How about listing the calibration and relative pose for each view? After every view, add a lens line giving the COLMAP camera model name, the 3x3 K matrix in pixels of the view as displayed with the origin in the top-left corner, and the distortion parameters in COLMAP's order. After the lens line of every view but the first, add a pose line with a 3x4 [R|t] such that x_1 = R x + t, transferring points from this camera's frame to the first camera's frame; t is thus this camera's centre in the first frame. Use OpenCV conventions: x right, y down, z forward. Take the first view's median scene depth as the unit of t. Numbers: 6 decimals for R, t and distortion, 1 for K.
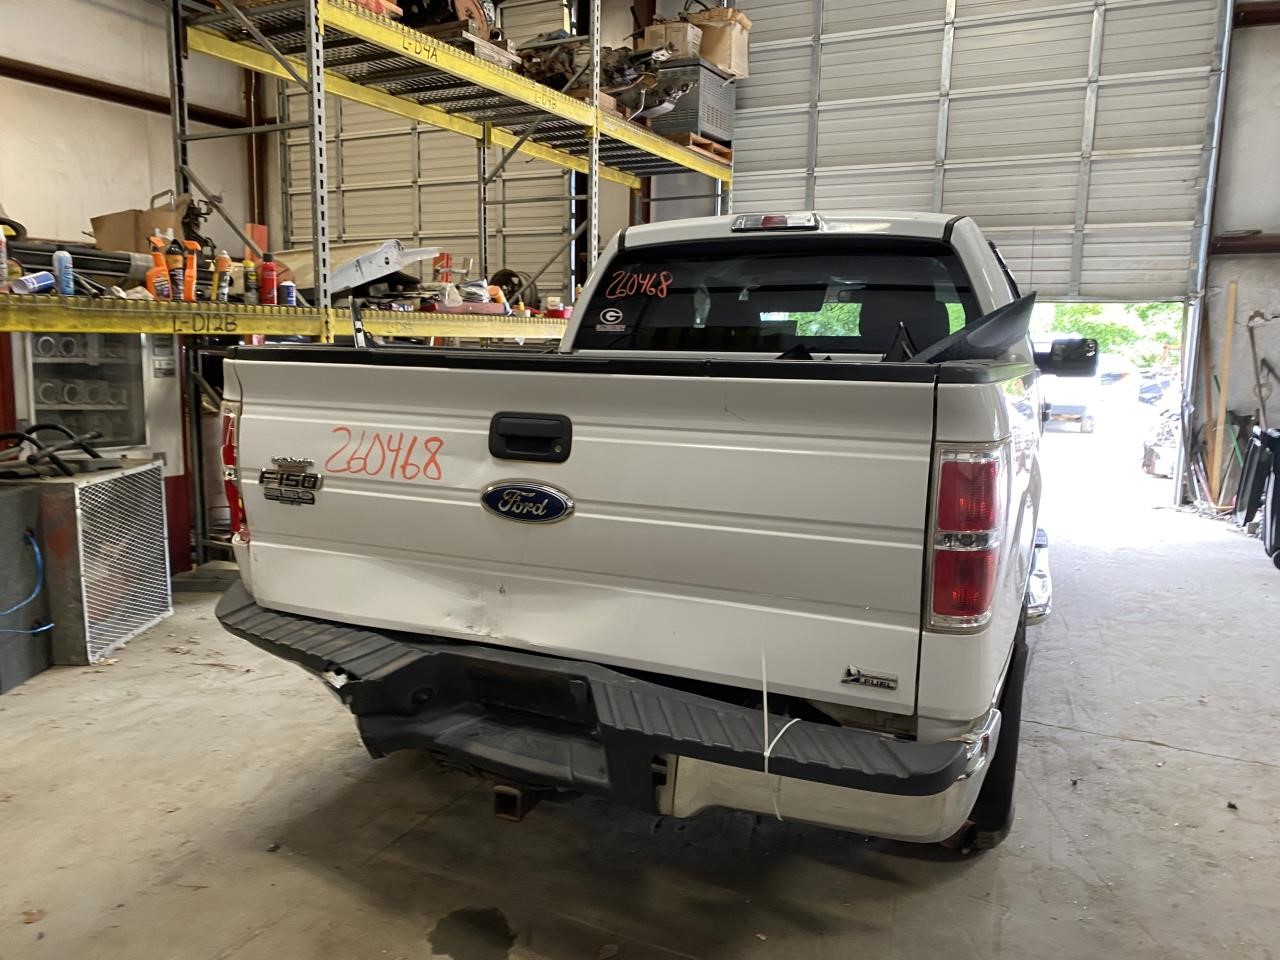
lens RADIAL K [[965.7, 0, 640.0], [0, 965.7, 480.0], [0, 0, 1]] dist [0.011332, -0.003824]
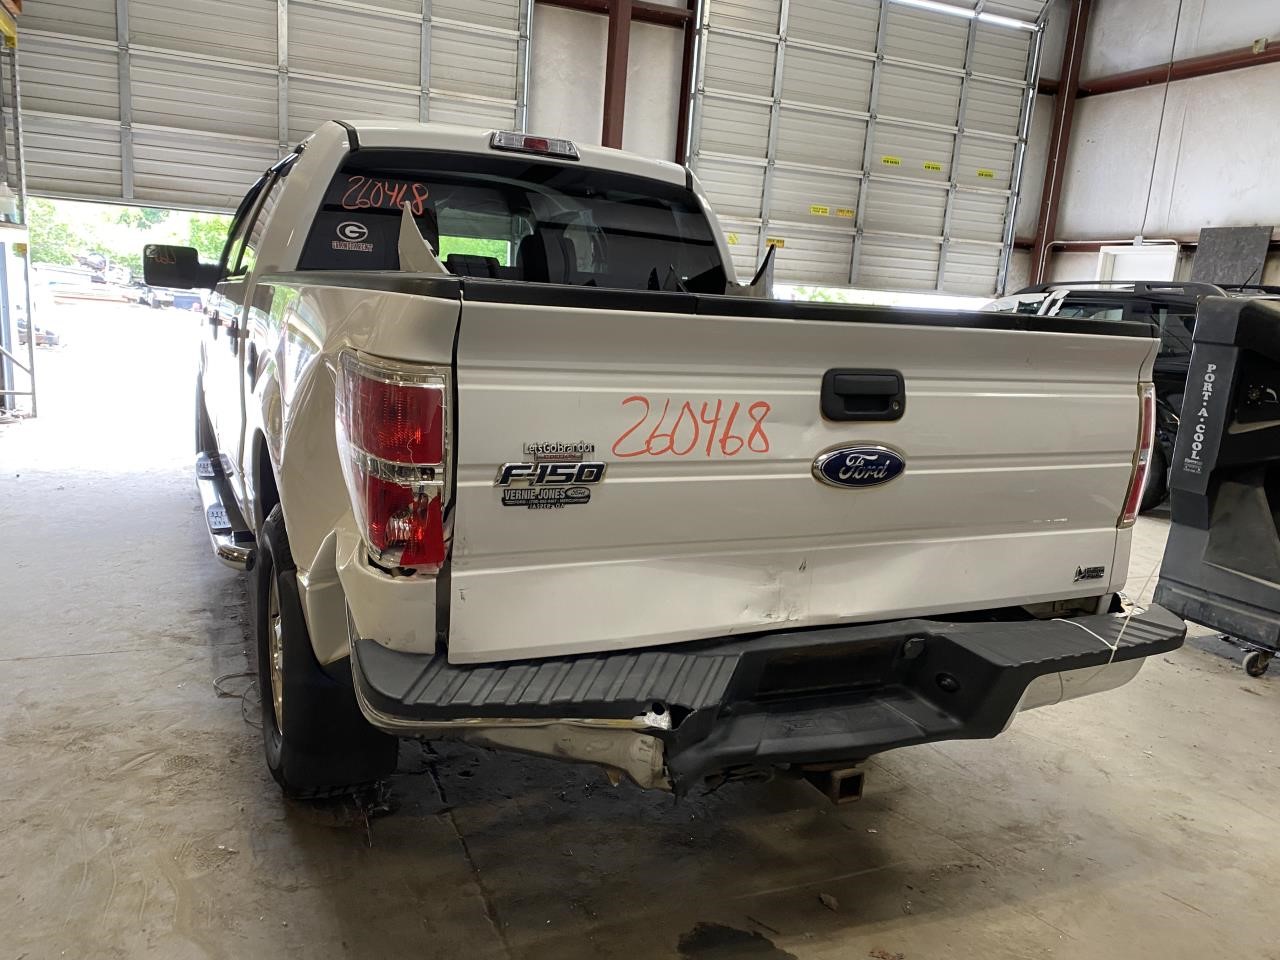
lens RADIAL K [[949.6, 0, 640.0], [0, 949.6, 480.0], [0, 0, 1]] dist [0.041315, -0.044822]
pose [[0.657819, -0.121817, 0.743260, -0.880607], [0.057691, 0.992084, 0.111539, -0.073296], [-0.750963, -0.030493, 0.659639, 0.521960]]
